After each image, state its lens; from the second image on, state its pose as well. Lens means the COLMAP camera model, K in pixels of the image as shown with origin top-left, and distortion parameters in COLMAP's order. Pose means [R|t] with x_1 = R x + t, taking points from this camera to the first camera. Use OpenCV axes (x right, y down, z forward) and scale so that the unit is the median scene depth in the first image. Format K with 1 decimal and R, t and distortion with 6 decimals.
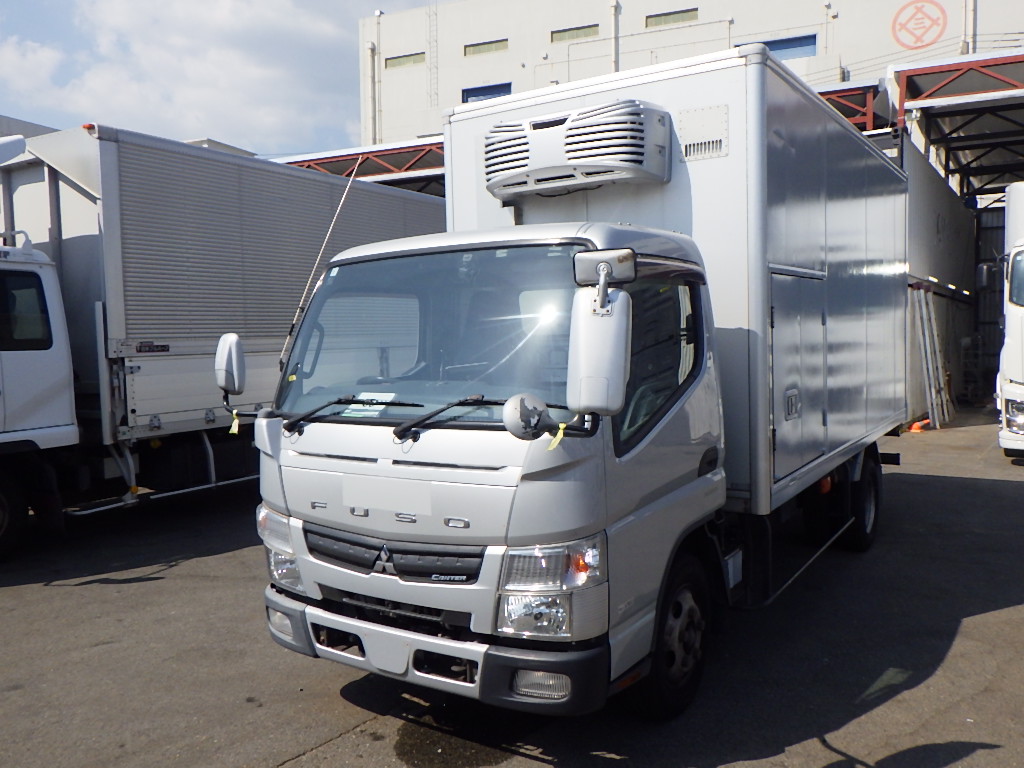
lens RADIAL K [[850.5, 0, 512.0], [0, 850.5, 384.0], [0, 0, 1]] dist [-0.008541, 0.000765]
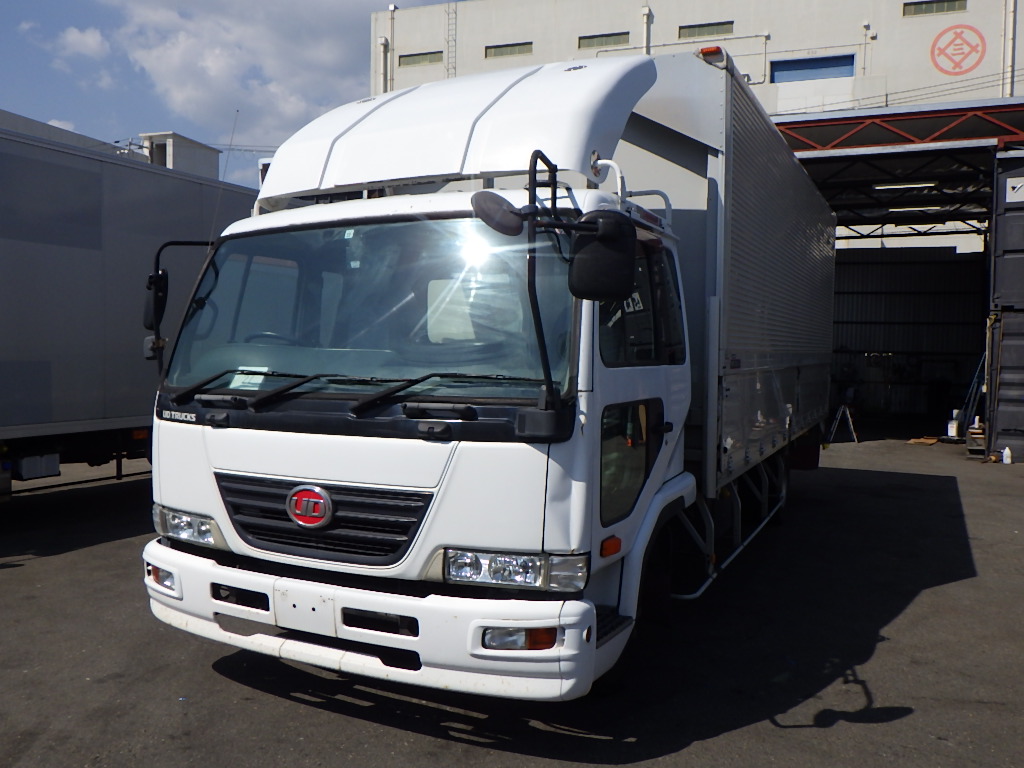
lens RADIAL K [[850.5, 0, 512.0], [0, 850.5, 384.0], [0, 0, 1]] dist [-0.008541, 0.000765]
pose [[0.995305, 0.021350, 0.094403, -0.129251], [-0.019741, 0.999644, -0.017948, -0.001334], [-0.094753, 0.016001, 0.995372, 0.058208]]
